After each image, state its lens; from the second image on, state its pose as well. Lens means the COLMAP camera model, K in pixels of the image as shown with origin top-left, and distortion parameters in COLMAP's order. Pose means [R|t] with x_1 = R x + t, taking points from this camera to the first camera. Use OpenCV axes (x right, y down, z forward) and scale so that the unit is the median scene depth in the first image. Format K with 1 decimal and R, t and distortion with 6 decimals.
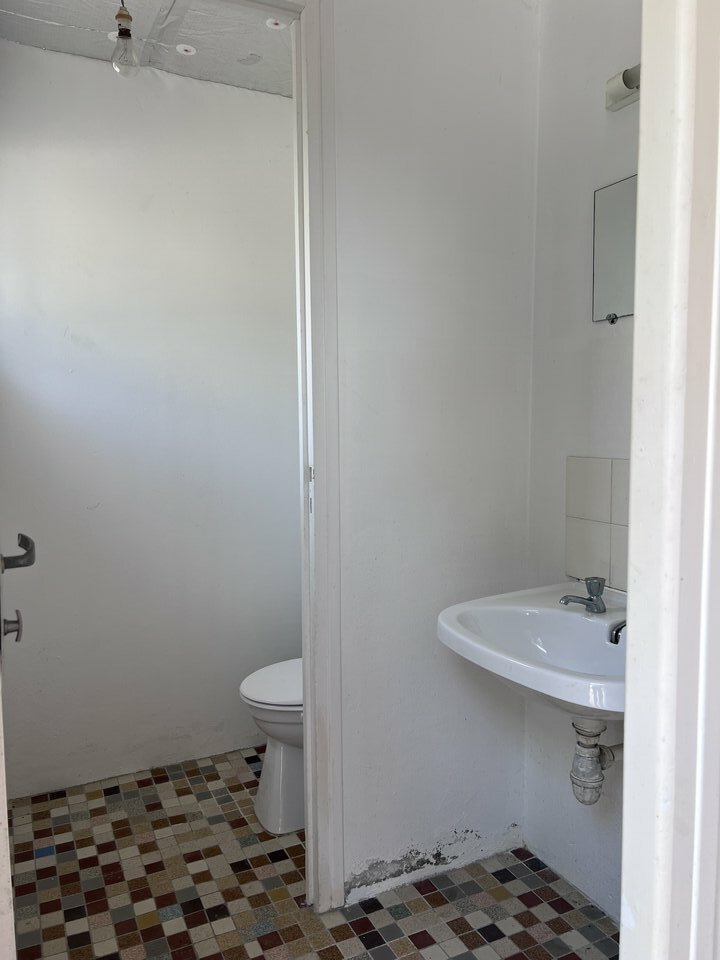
lens RADIAL K [[741.0, 0, 360.0], [0, 741.0, 480.0], [0, 0, 1]] dist [0.022804, -0.010160]
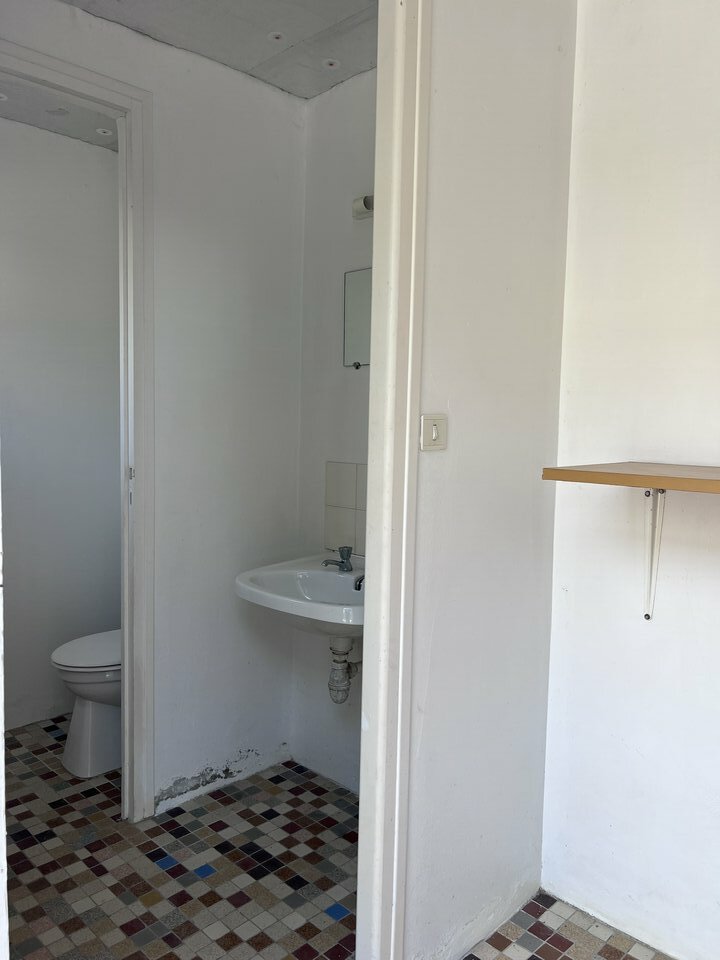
lens RADIAL K [[741.0, 0, 360.0], [0, 741.0, 480.0], [0, 0, 1]] dist [0.022804, -0.010160]
pose [[0.944504, 0.003478, 0.328480, -0.108604], [-0.002670, 0.999992, -0.002908, 0.005934], [-0.328488, 0.001870, 0.944506, -0.307919]]
